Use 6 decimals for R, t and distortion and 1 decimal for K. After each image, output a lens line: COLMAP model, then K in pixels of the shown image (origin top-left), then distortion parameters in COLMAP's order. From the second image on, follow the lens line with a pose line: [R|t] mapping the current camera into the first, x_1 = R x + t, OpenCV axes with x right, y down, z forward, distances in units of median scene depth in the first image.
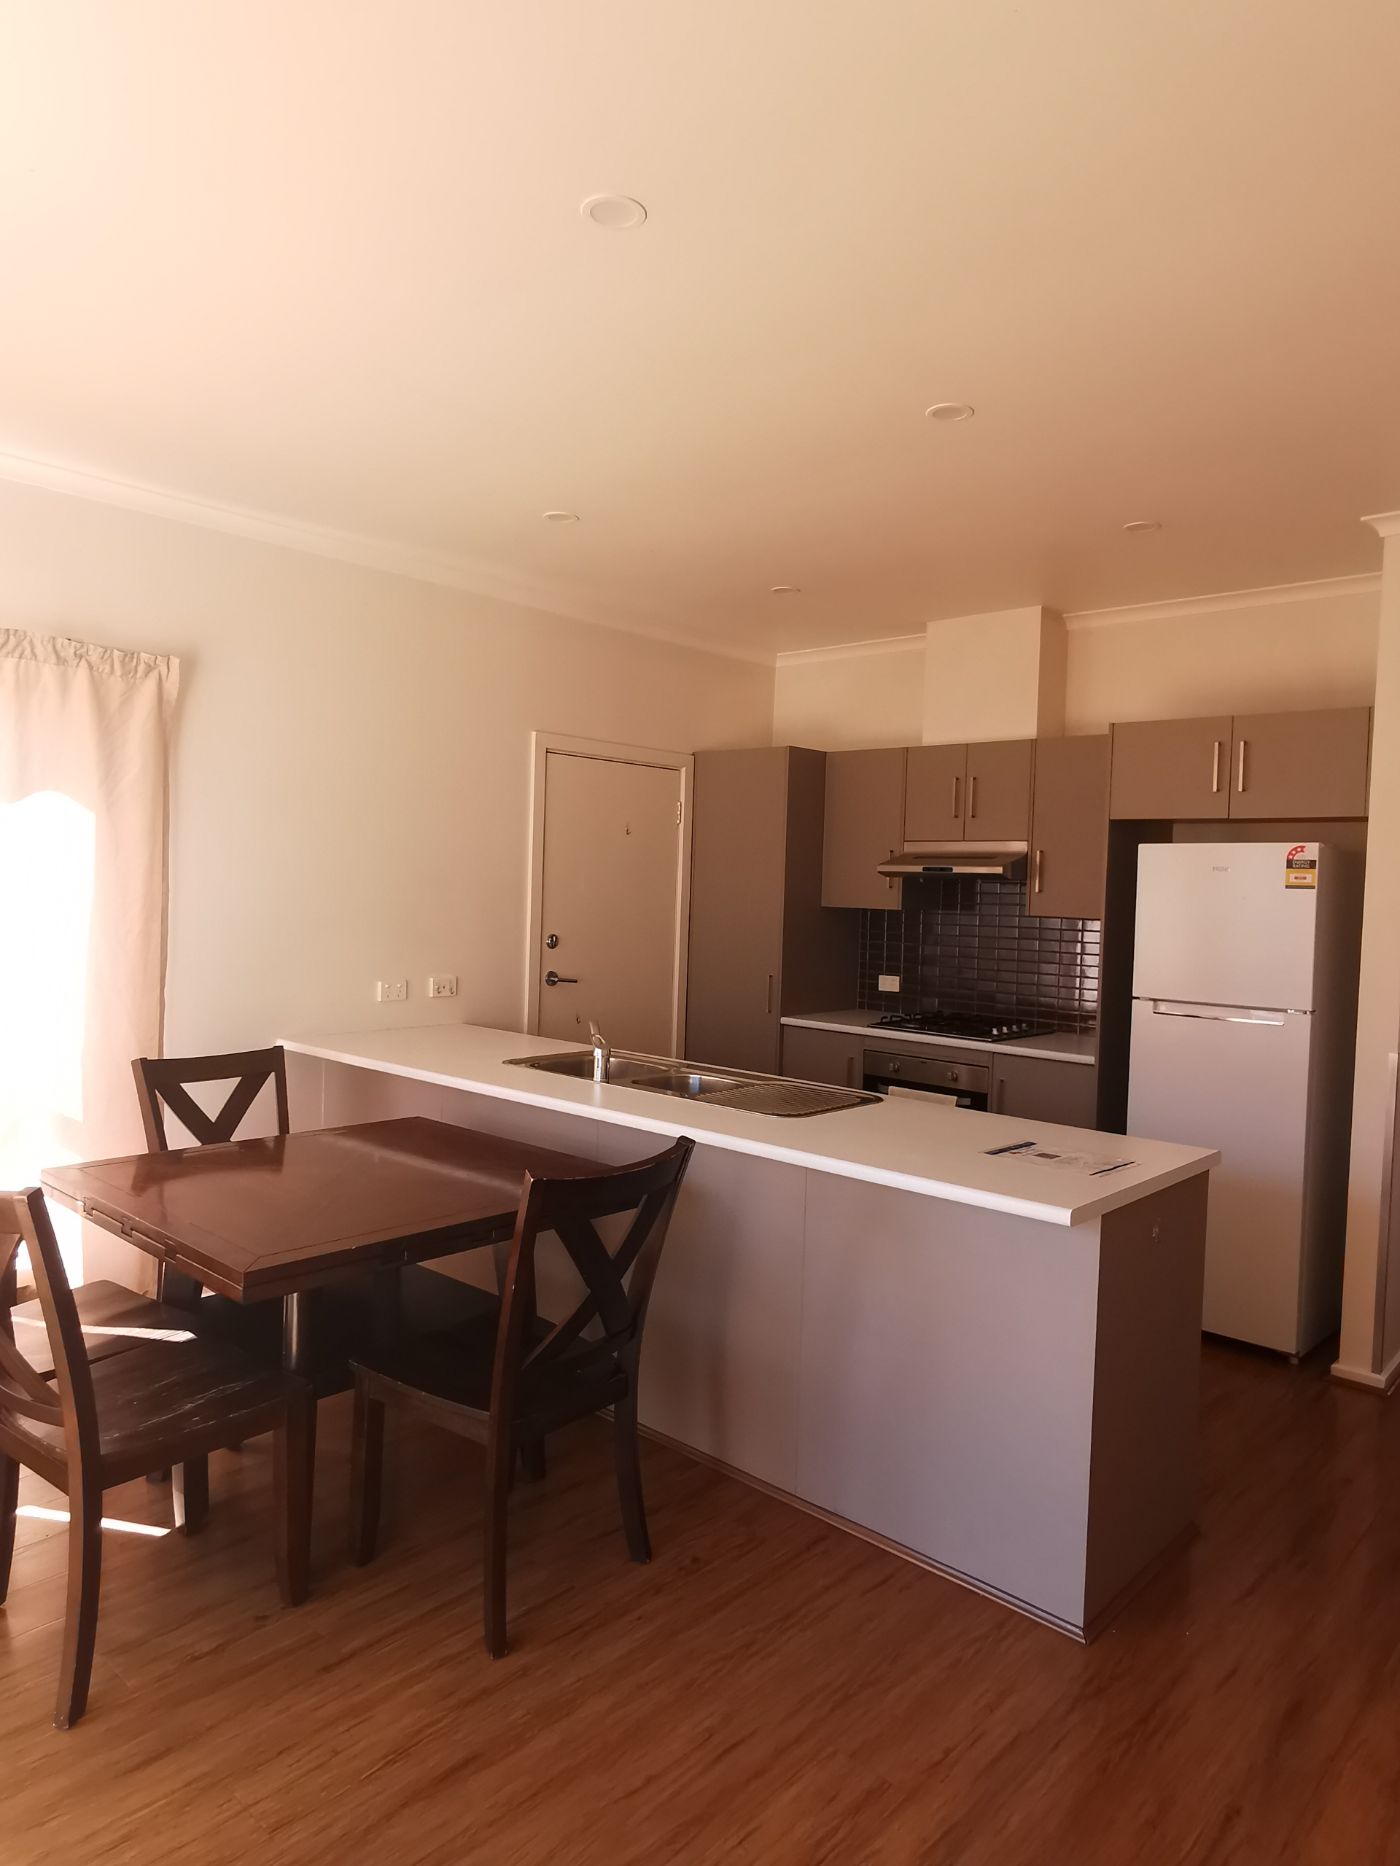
lens RADIAL K [[1199.5, 0, 697.8], [0, 1199.5, 942.9], [0, 0, 1]] dist [0.023210, 0.000801]
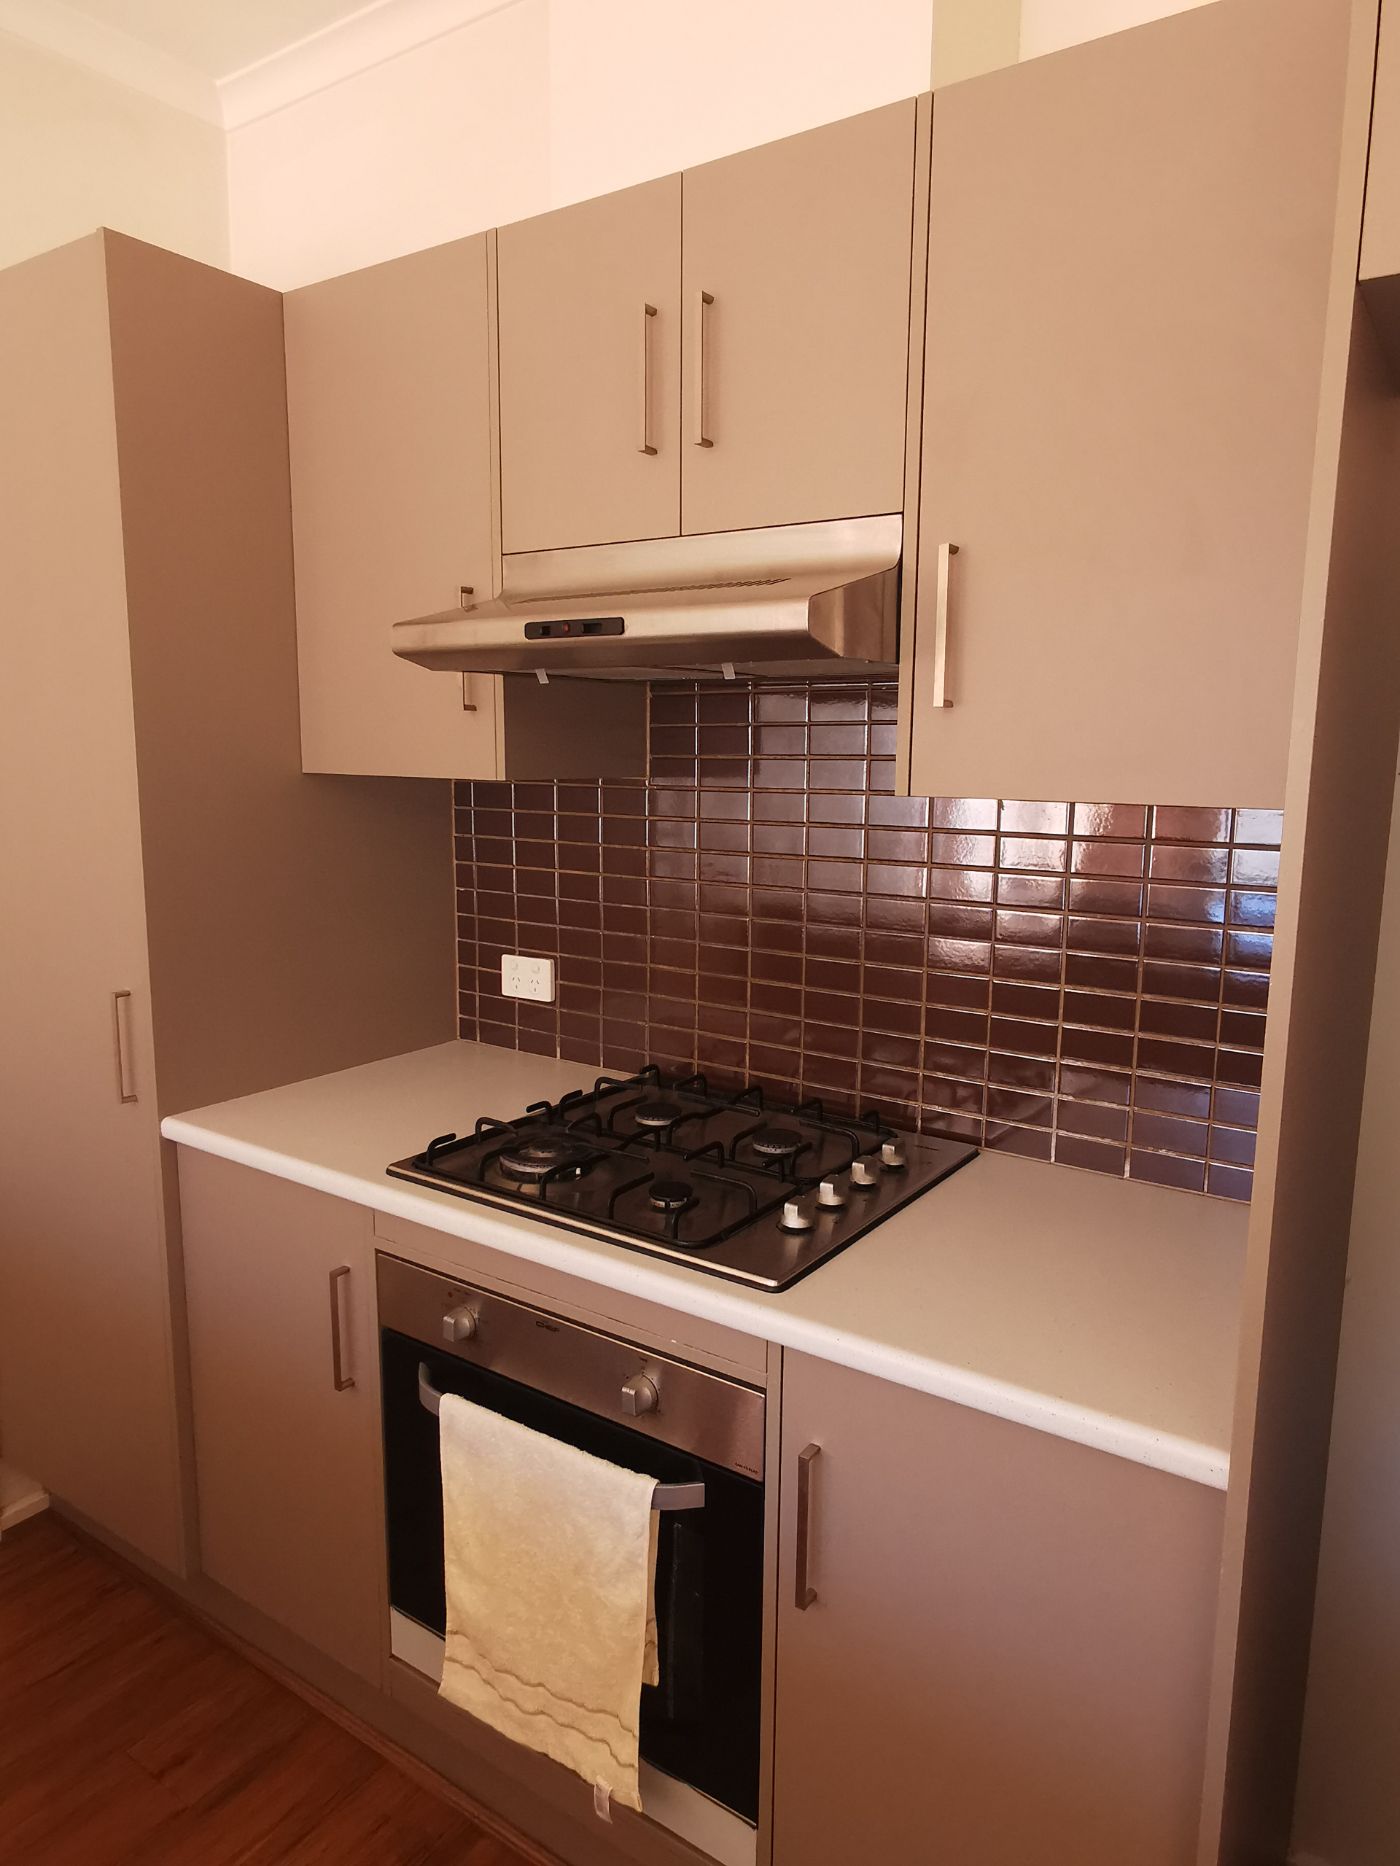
lens RADIAL K [[1199.5, 0, 706.9], [0, 1199.5, 930.8], [0, 0, 1]] dist [0.023210, 0.000801]
pose [[0.989397, -0.037954, 0.140191, 0.176123], [0.022967, 0.993992, 0.107017, -0.020785], [-0.143410, -0.102662, 0.984324, 0.676854]]
